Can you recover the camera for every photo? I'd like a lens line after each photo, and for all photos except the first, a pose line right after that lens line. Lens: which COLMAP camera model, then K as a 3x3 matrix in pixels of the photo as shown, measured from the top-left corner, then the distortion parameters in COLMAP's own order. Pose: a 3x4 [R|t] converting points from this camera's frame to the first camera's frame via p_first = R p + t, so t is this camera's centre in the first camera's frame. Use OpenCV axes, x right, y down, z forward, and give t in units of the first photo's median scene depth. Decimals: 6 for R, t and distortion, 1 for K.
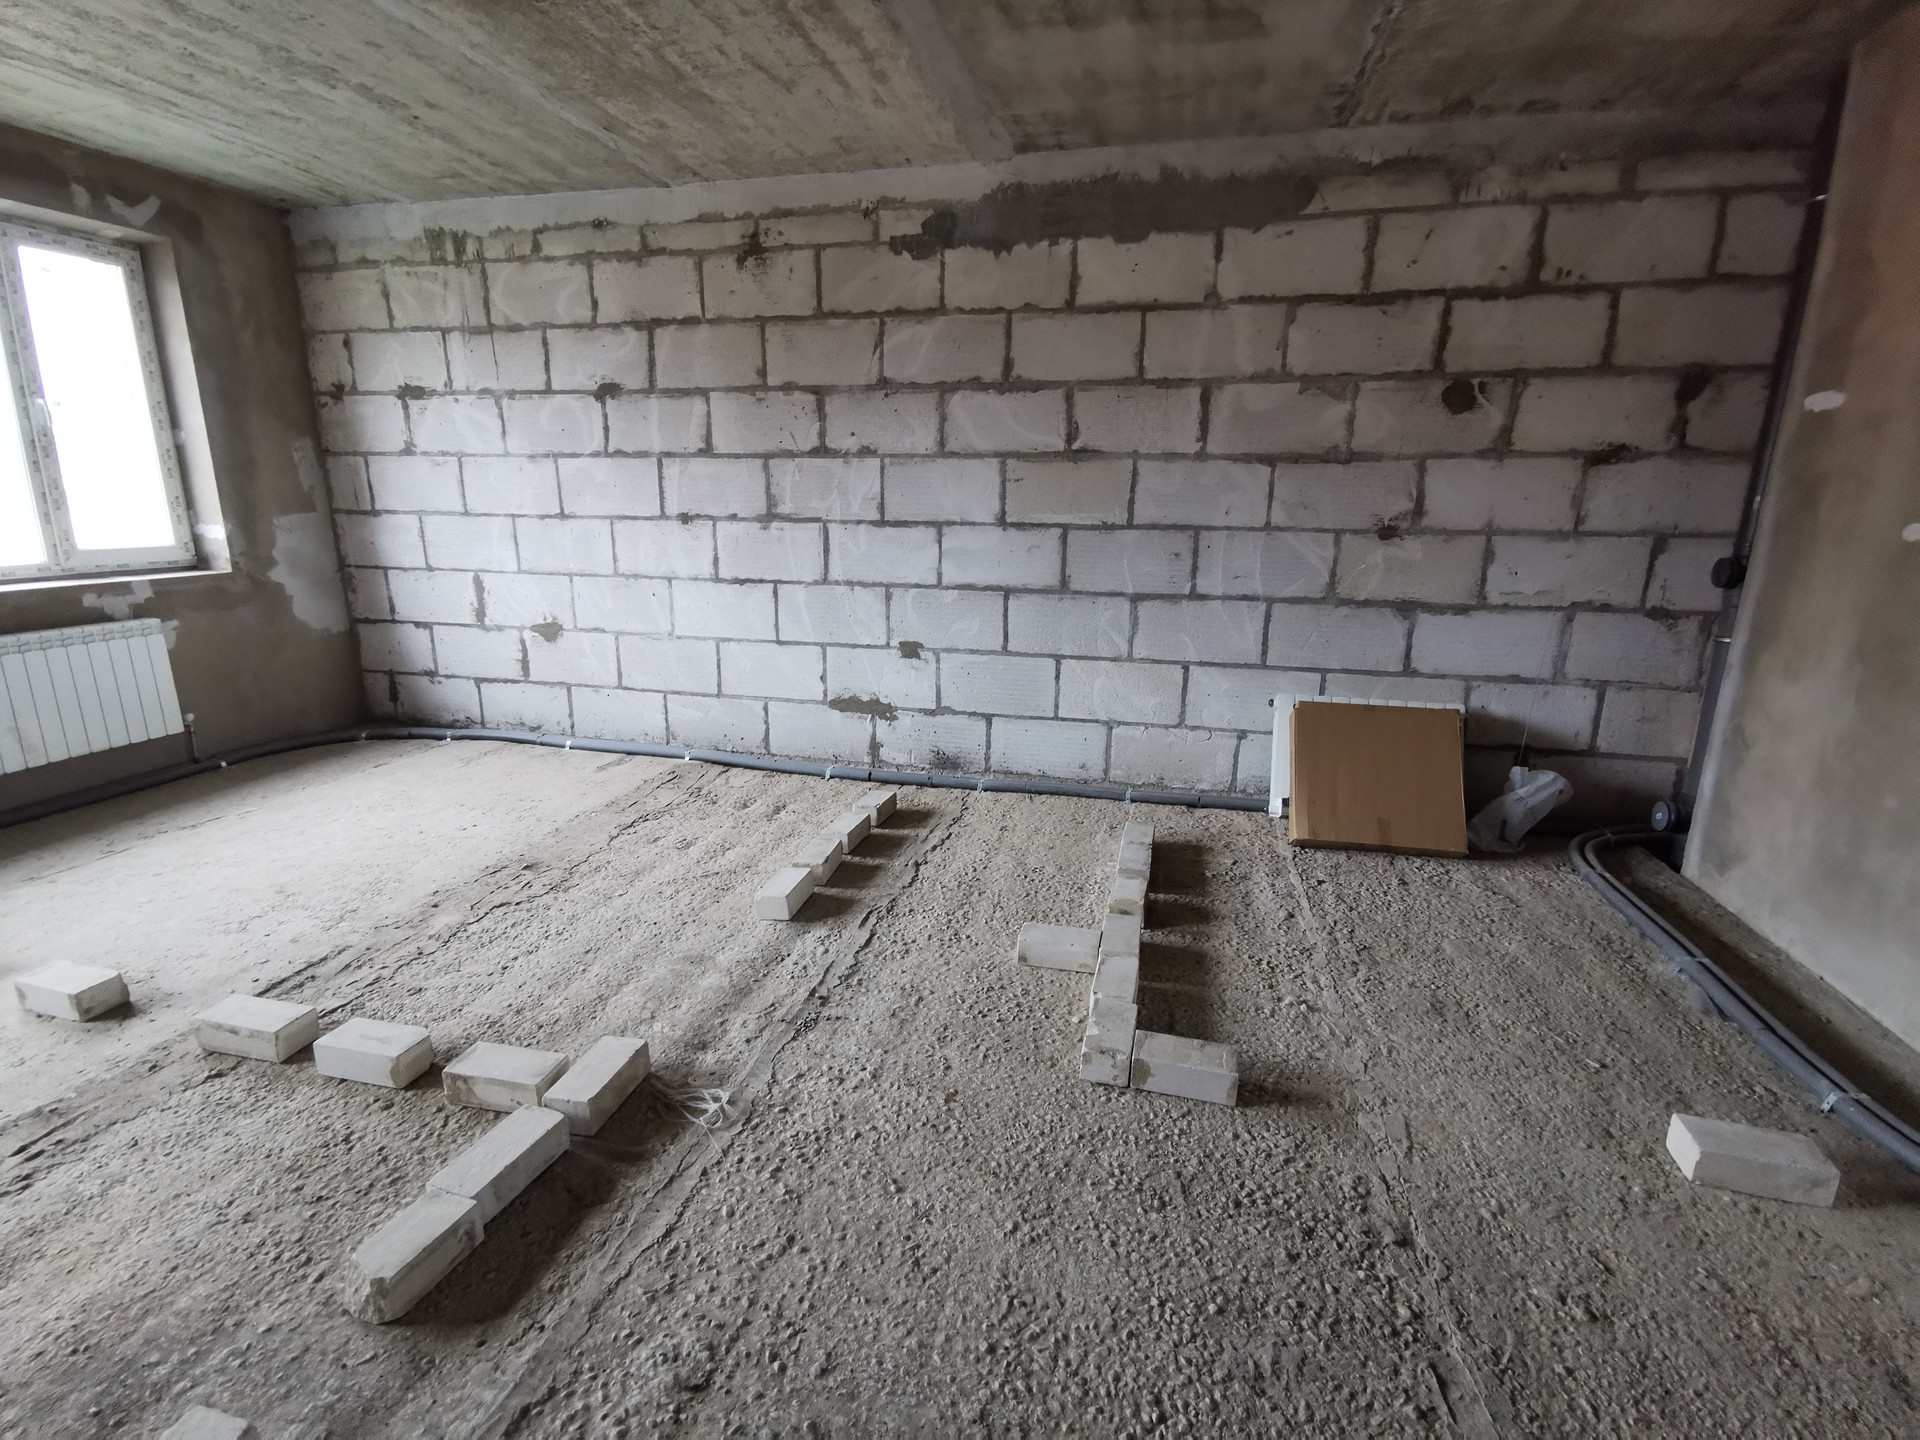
lens RADIAL K [[894.4, 0, 962.3], [0, 894.4, 714.4], [0, 0, 1]] dist [-0.002660, 0.022811]
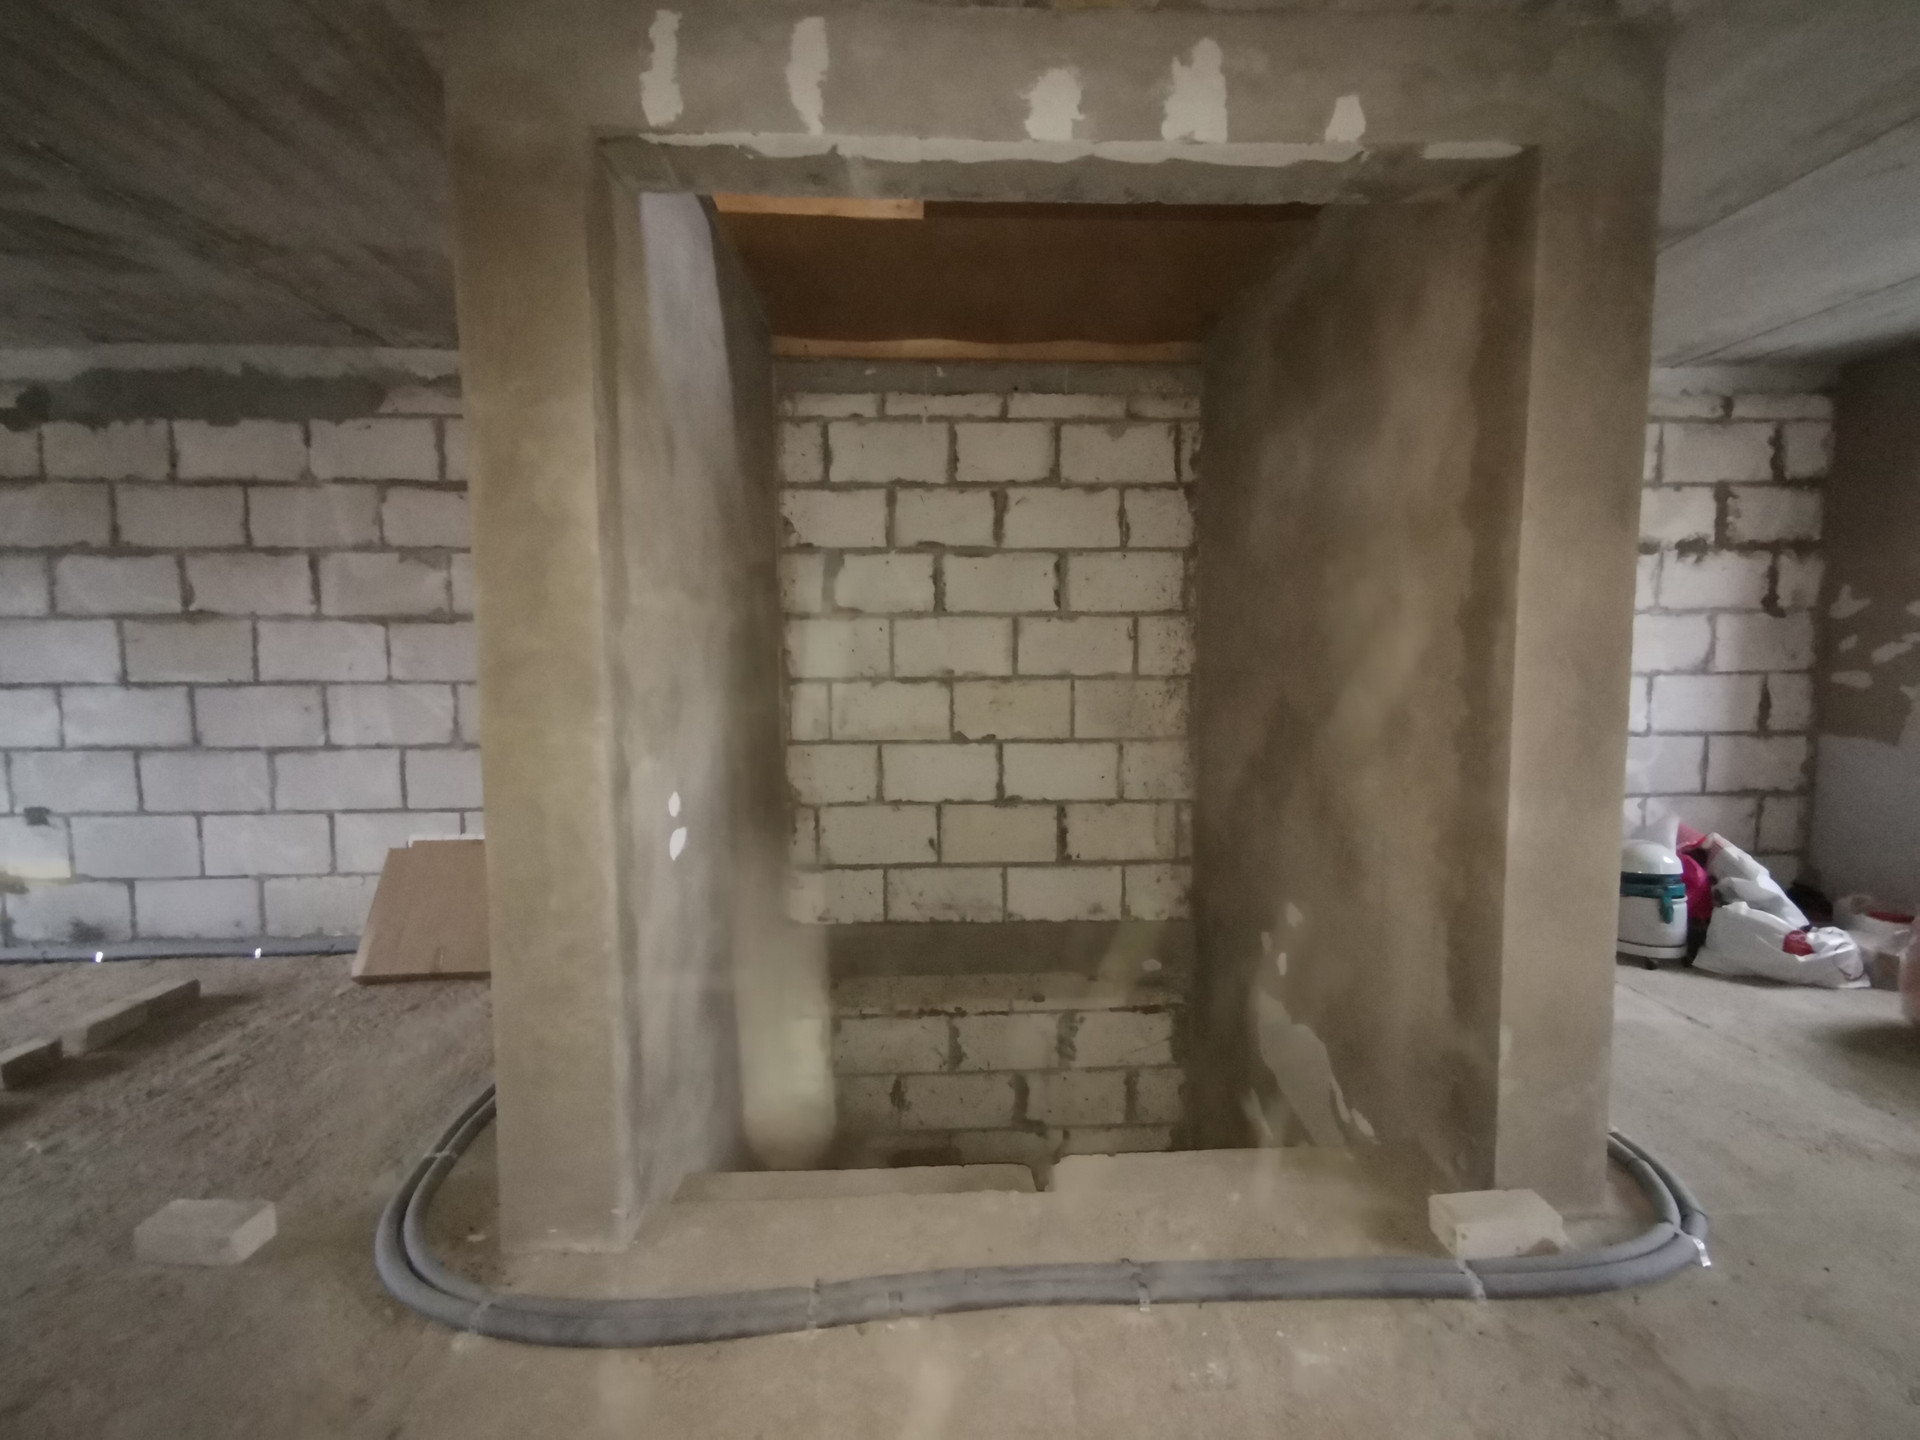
lens RADIAL K [[866.1, 0, 960.0], [0, 866.1, 720.0], [0, 0, 1]] dist [-0.002330, -0.000359]
pose [[0.959345, -0.036600, 0.279853, 0.688811], [0.081026, 0.985532, -0.148869, 0.046569], [-0.270355, 0.165492, 0.948430, -0.160567]]
